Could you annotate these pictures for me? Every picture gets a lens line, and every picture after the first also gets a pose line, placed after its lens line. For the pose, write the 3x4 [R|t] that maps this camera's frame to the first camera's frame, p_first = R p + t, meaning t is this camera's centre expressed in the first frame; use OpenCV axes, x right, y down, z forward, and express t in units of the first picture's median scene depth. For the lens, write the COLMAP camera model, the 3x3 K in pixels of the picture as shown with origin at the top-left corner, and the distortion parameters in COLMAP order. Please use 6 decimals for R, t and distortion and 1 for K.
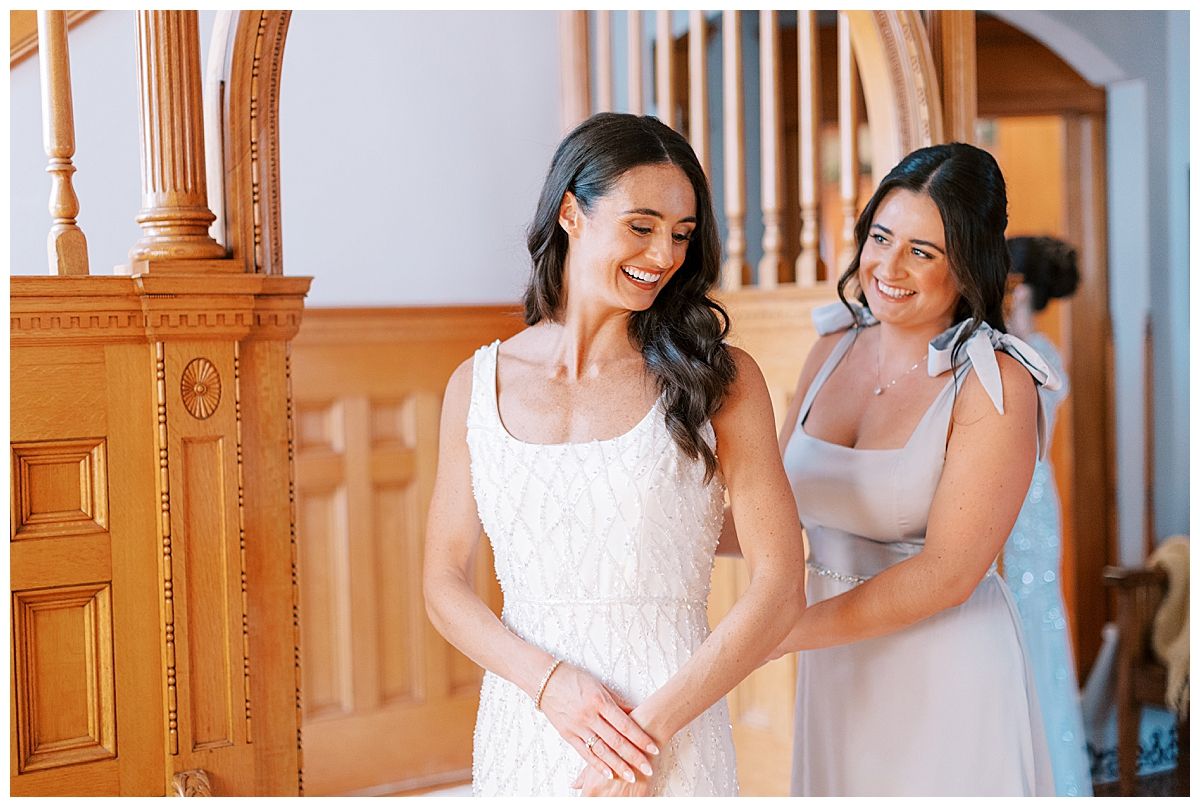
lens RADIAL K [[1703.0, 0, 600.0], [0, 1703.0, 403.5], [0, 0, 1]] dist [0.006322, 0.056744]
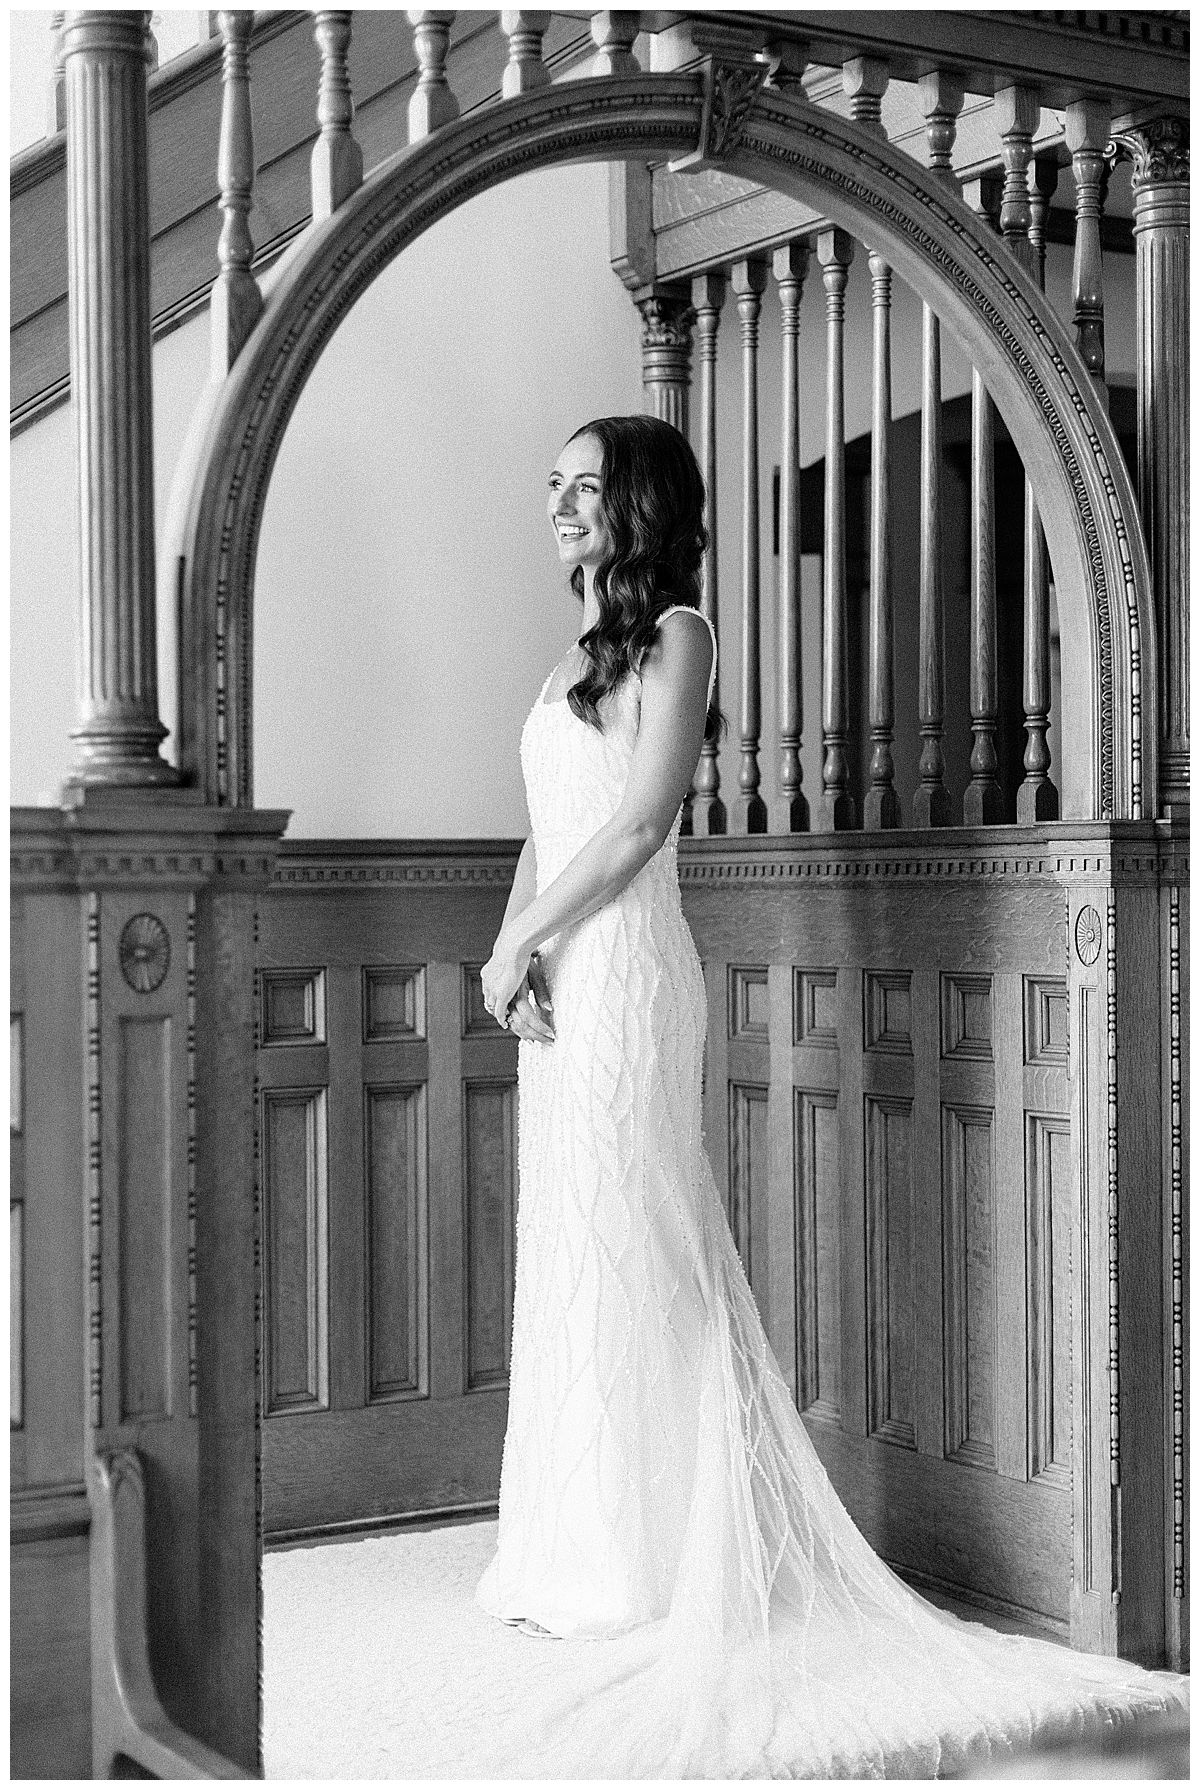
lens RADIAL K [[2540.3, 0, 594.0], [0, 2540.3, 767.9], [0, 0, 1]] dist [0.006322, 0.056744]
pose [[0.998689, 0.010373, -0.050127, 0.026274], [-0.014862, 0.995829, -0.090020, 0.008061], [0.048984, 0.090646, 0.994678, -0.142326]]
